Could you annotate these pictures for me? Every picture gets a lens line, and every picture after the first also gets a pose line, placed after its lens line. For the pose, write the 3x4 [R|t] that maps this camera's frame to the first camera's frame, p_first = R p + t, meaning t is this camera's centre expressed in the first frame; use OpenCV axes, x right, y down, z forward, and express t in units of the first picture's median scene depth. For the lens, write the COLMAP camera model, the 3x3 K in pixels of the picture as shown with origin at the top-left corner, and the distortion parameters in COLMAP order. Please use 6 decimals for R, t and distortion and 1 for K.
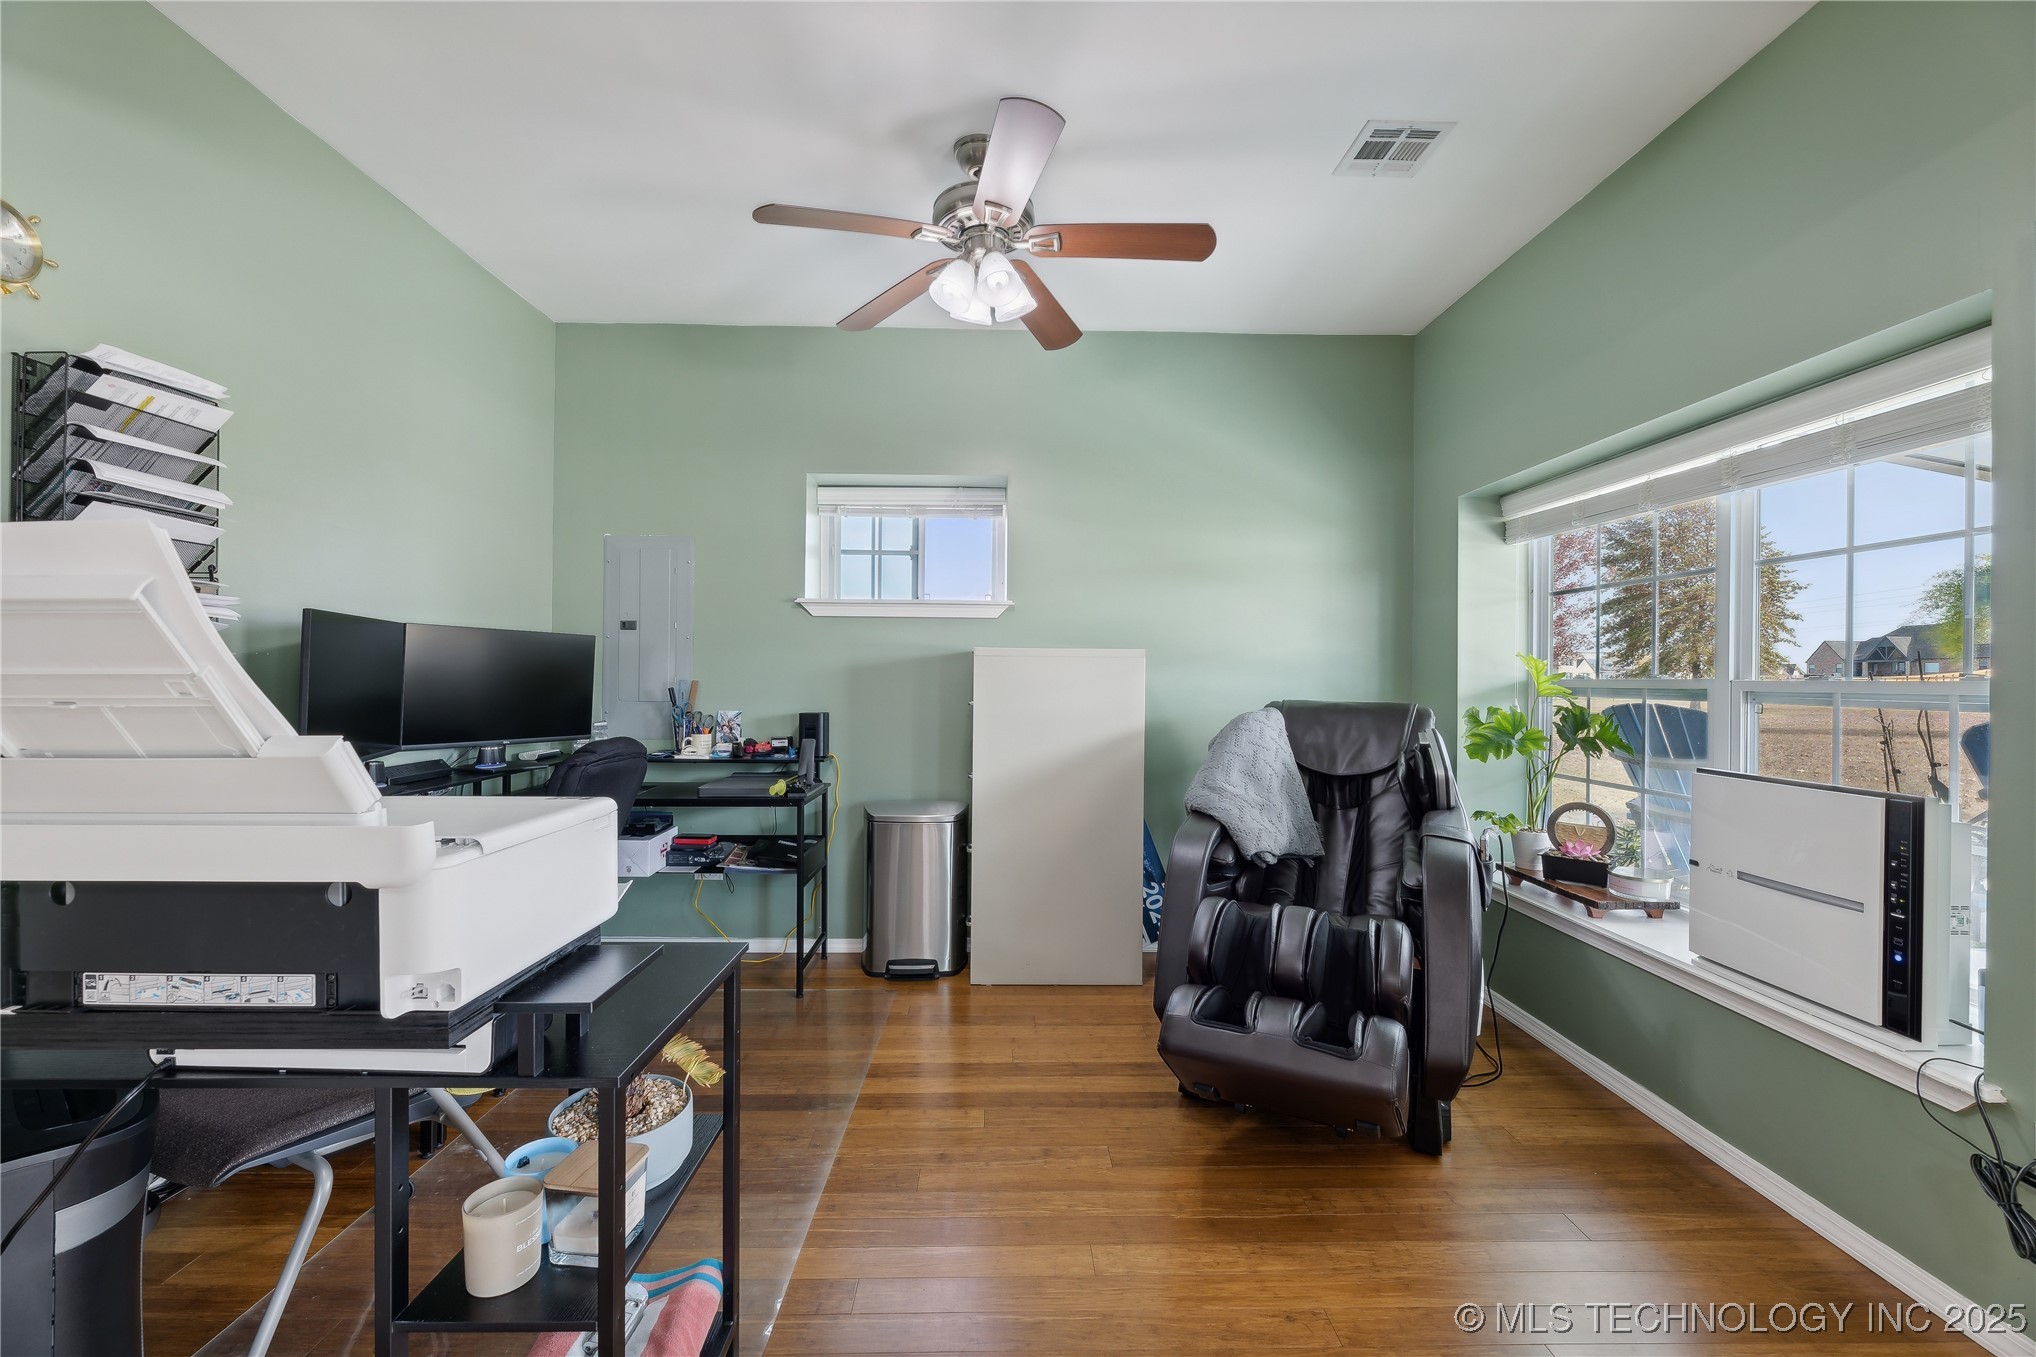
lens RADIAL K [[832.7, 0, 1020.6], [0, 832.7, 673.3], [0, 0, 1]] dist [-0.004368, 0.000351]
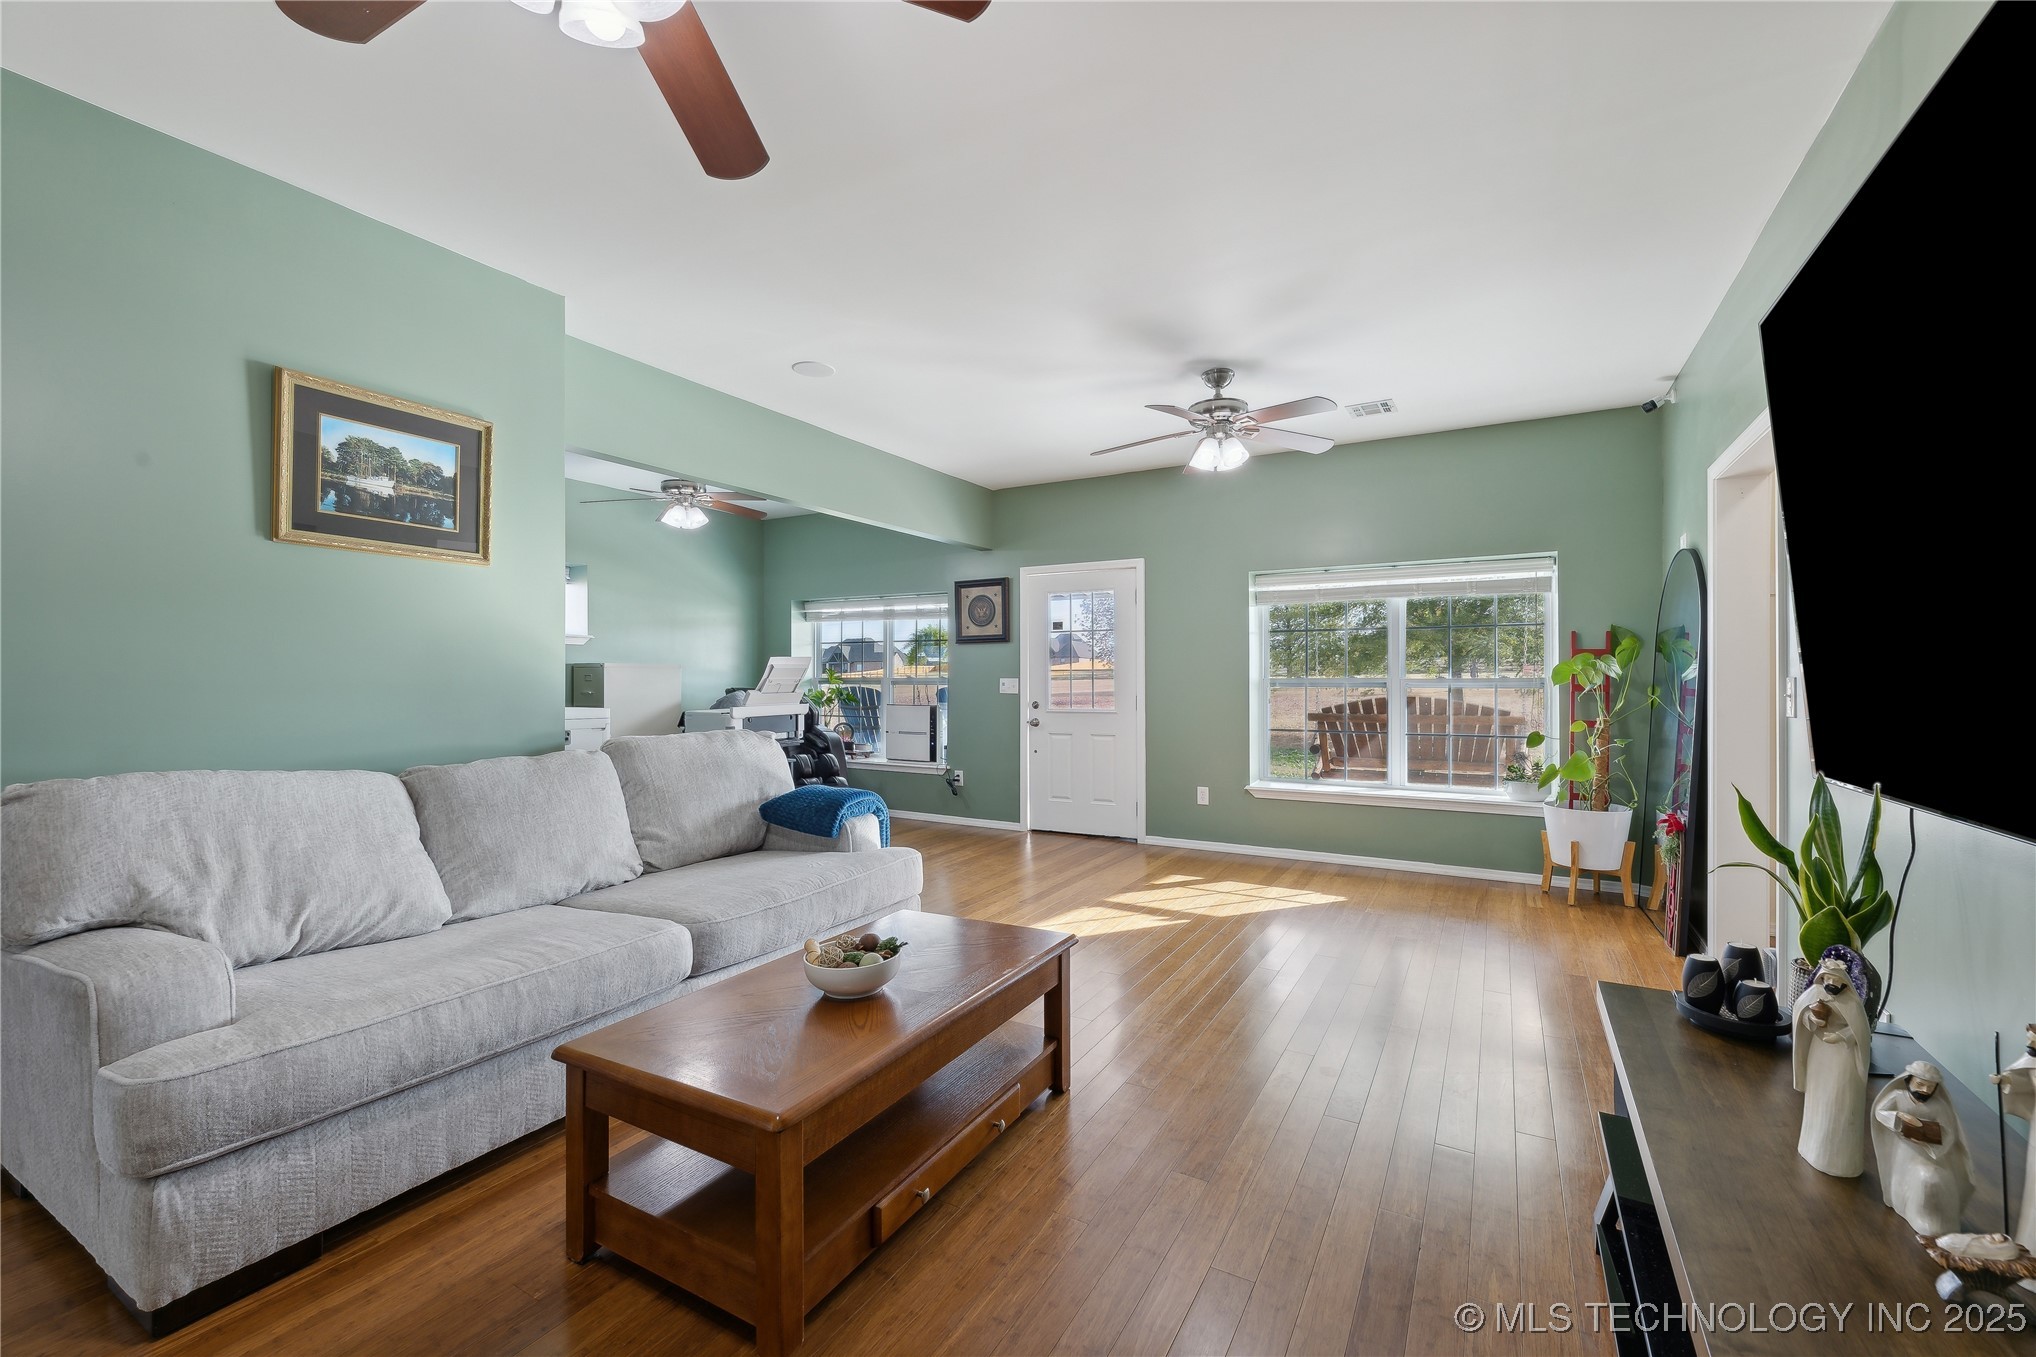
lens RADIAL K [[832.7, 0, 1021.3], [0, 832.7, 678.6], [0, 0, 1]] dist [-0.004368, 0.000351]
pose [[0.517053, -0.006219, 0.855931, -1.150497], [-0.002091, 0.999961, 0.008529, -0.012554], [-0.855951, -0.006200, 0.517020, -0.776742]]
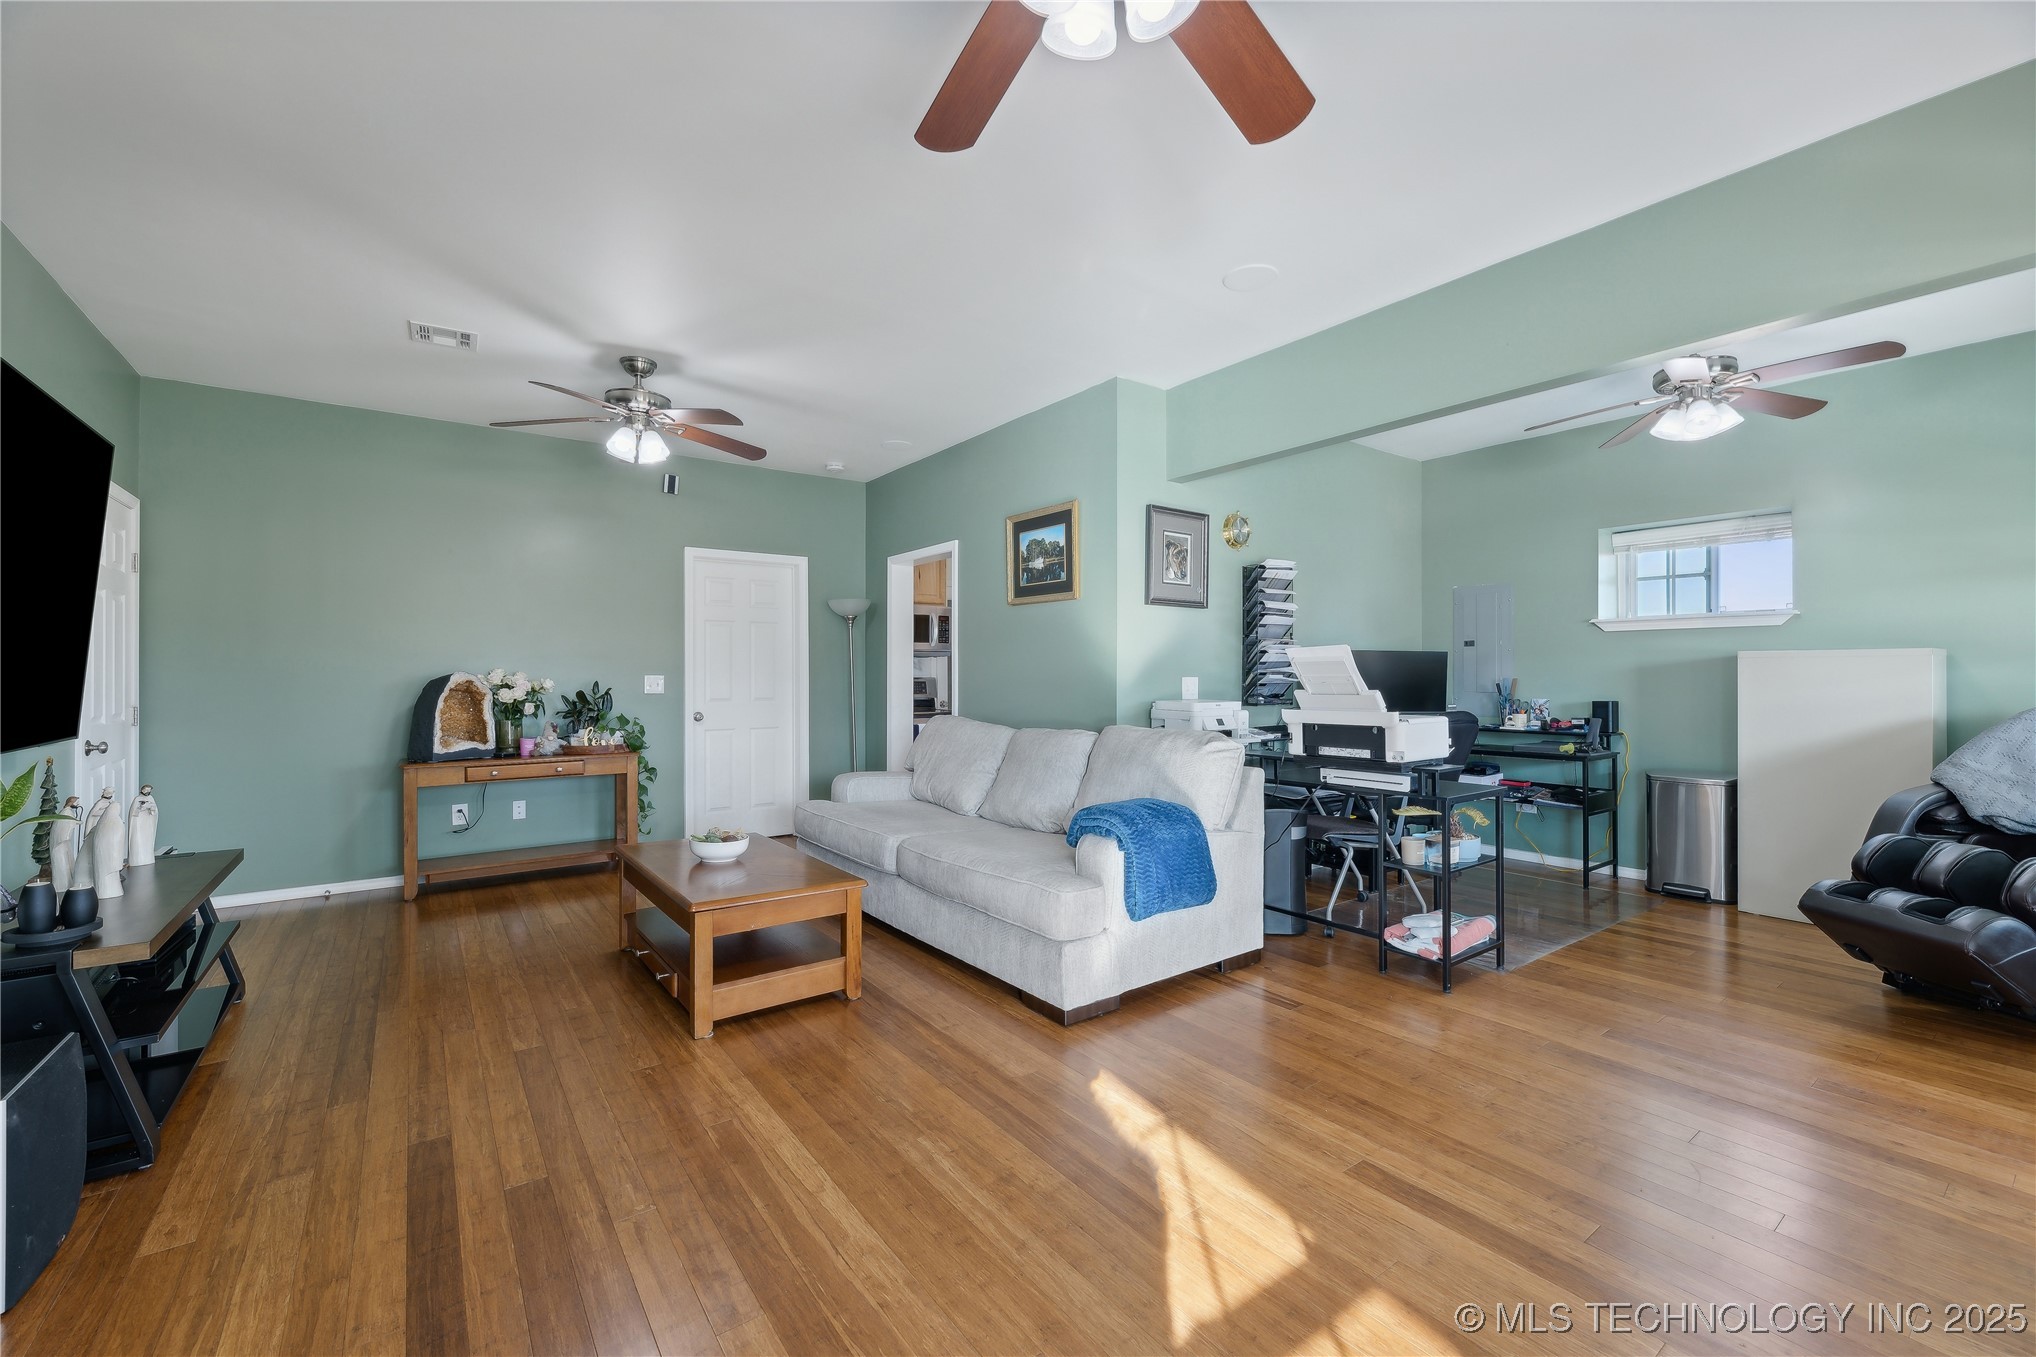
lens RADIAL K [[832.7, 0, 1011.9], [0, 832.7, 675.5], [0, 0, 1]] dist [-0.004368, 0.000351]
pose [[0.566954, -0.008997, -0.823700, 0.353796], [0.009985, 0.999942, -0.004050, -0.000056], [0.823689, -0.005928, 0.567011, -0.643969]]
